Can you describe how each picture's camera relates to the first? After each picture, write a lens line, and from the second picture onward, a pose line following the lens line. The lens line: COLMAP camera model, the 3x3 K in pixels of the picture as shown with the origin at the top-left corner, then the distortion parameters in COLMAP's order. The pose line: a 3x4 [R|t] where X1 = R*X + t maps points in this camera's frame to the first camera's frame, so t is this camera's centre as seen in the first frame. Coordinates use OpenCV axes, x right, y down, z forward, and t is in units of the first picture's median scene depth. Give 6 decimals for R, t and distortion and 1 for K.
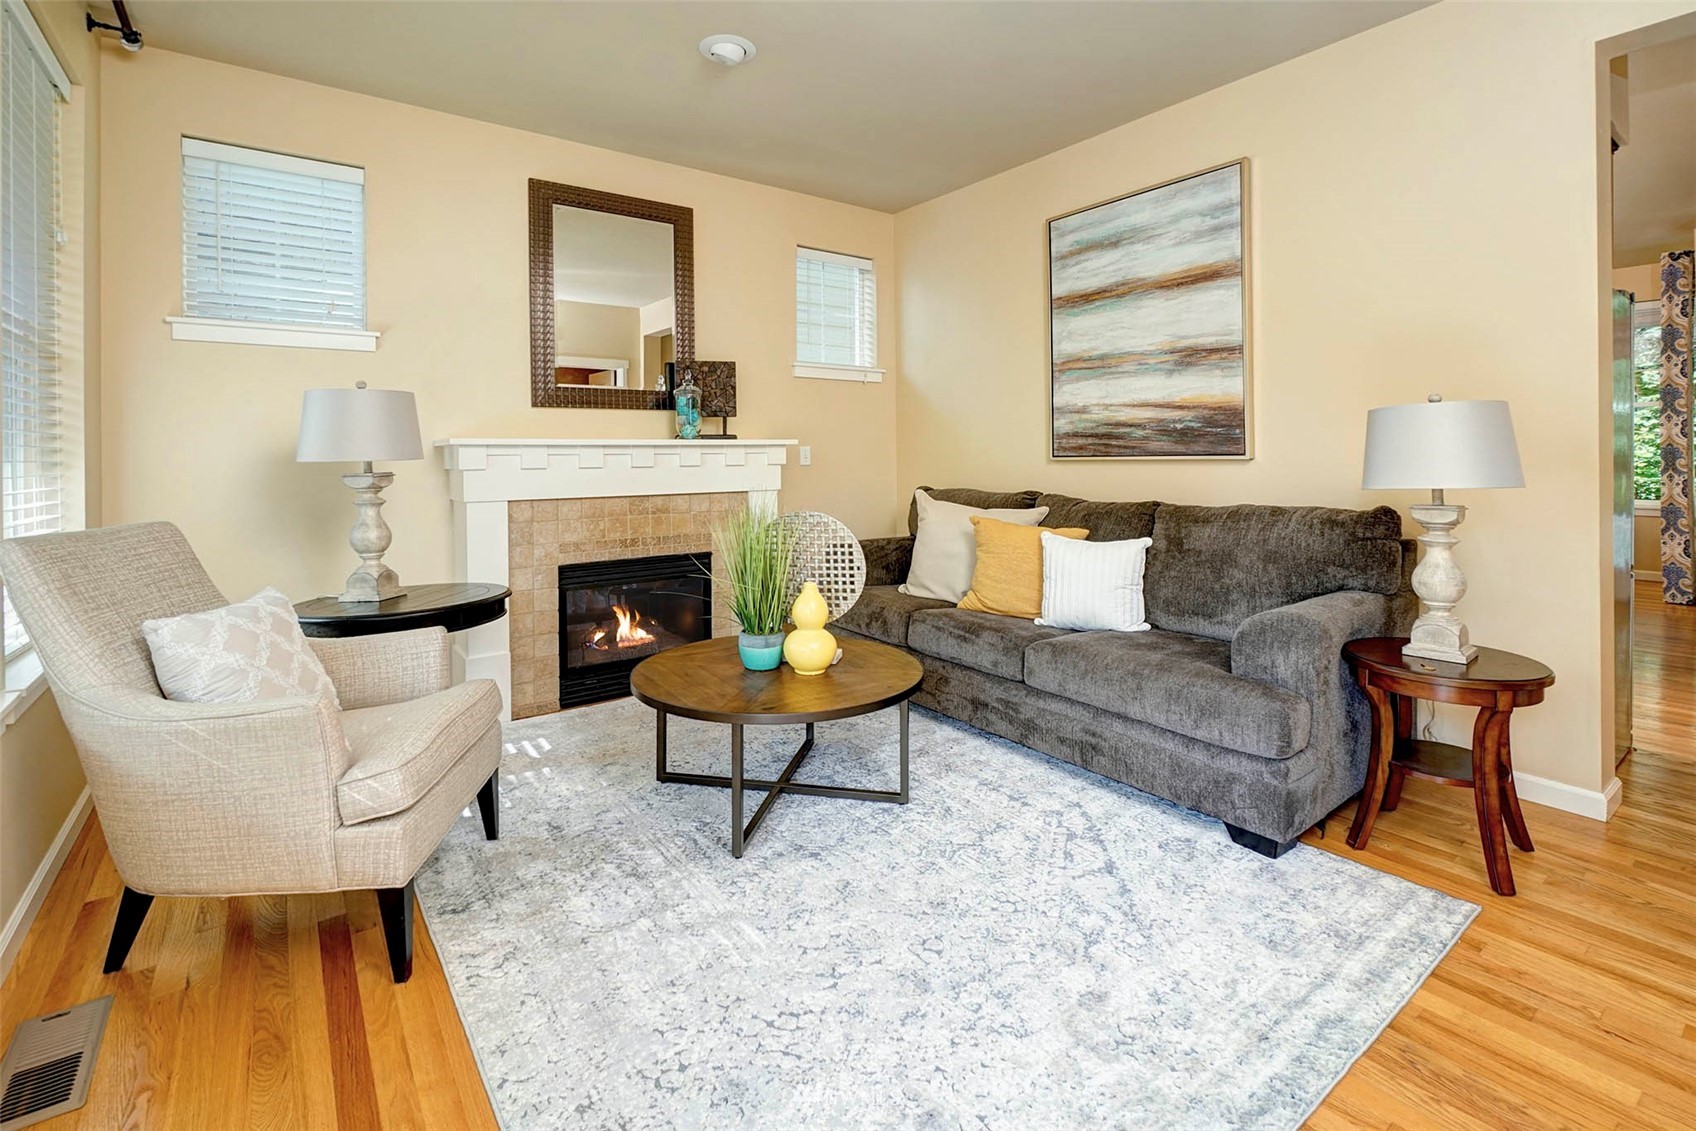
lens RADIAL K [[758.1, 0, 771.0], [0, 758.1, 458.2], [0, 0, 1]] dist [-0.001560, -0.000107]
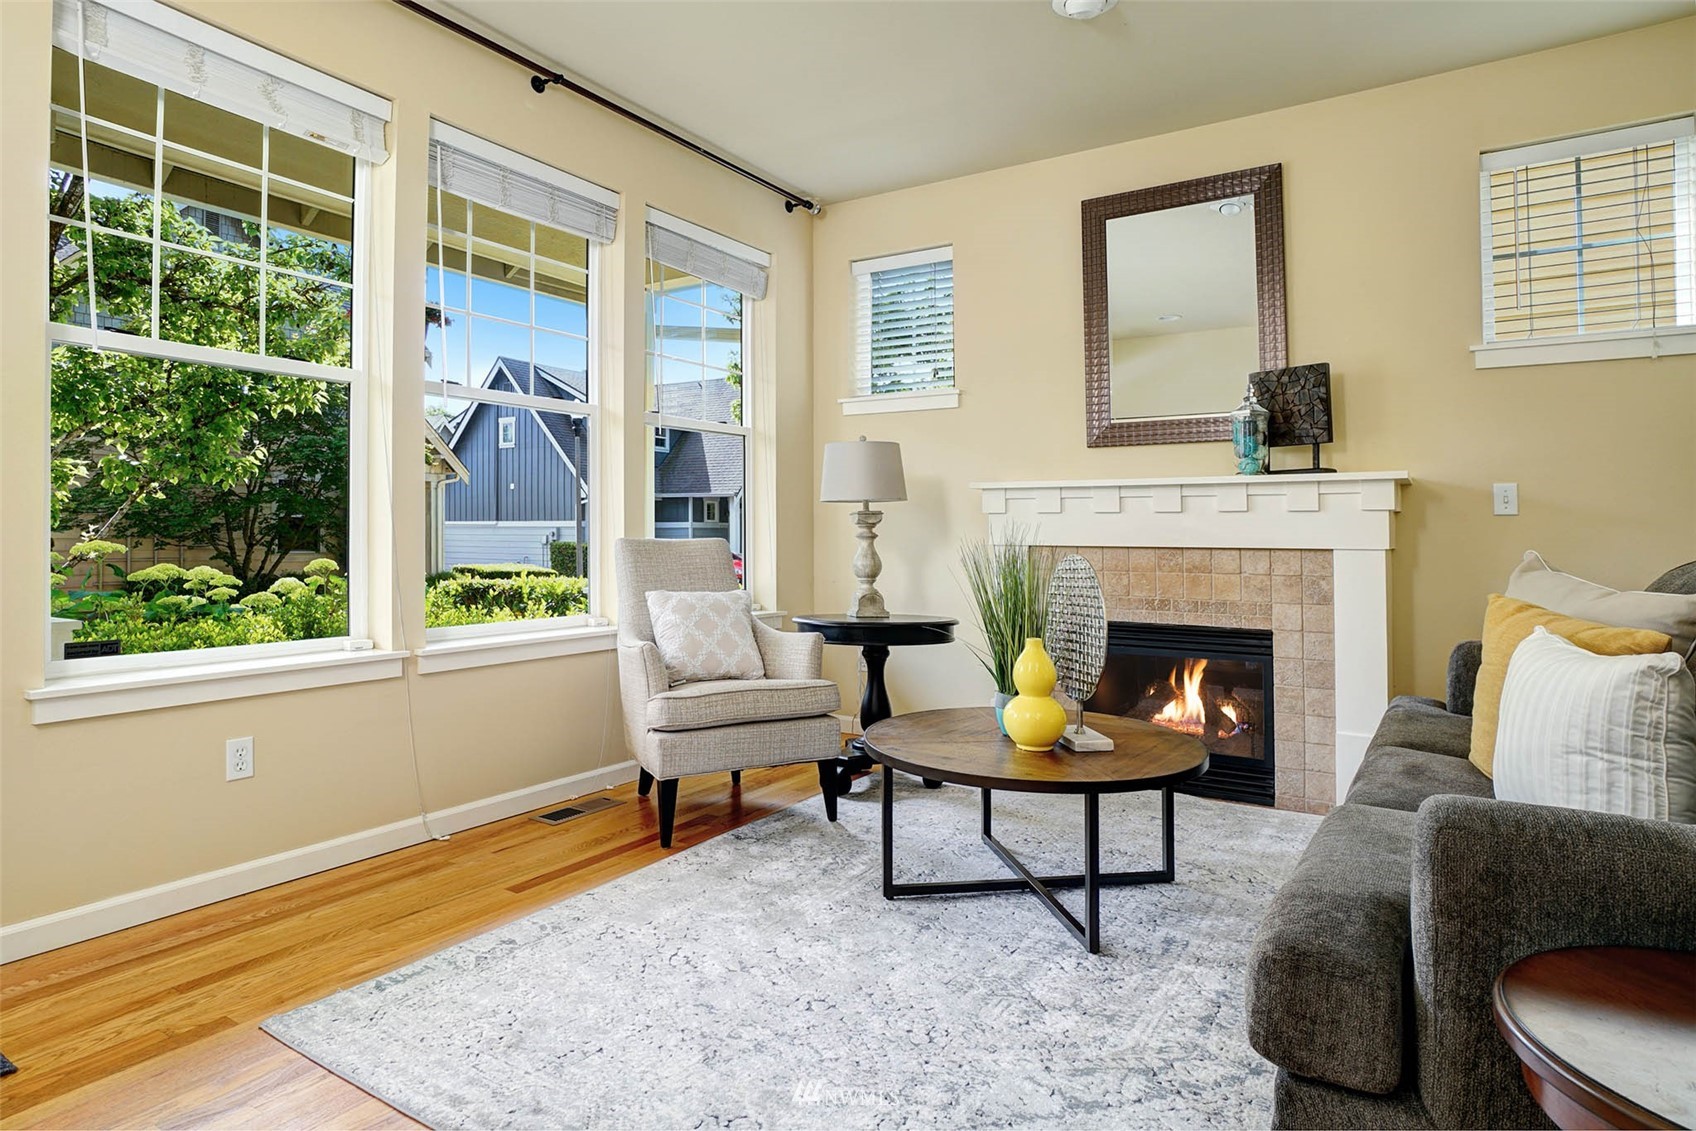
lens RADIAL K [[944.0, 0, 847.2], [0, 944.0, 527.8], [0, 0, 1]] dist [-0.004312, -0.000555]
pose [[0.398550, 0.008890, -0.917104, 0.806733], [-0.017505, 0.999845, 0.002085, 0.041950], [0.916980, 0.015223, 0.398644, 0.364884]]
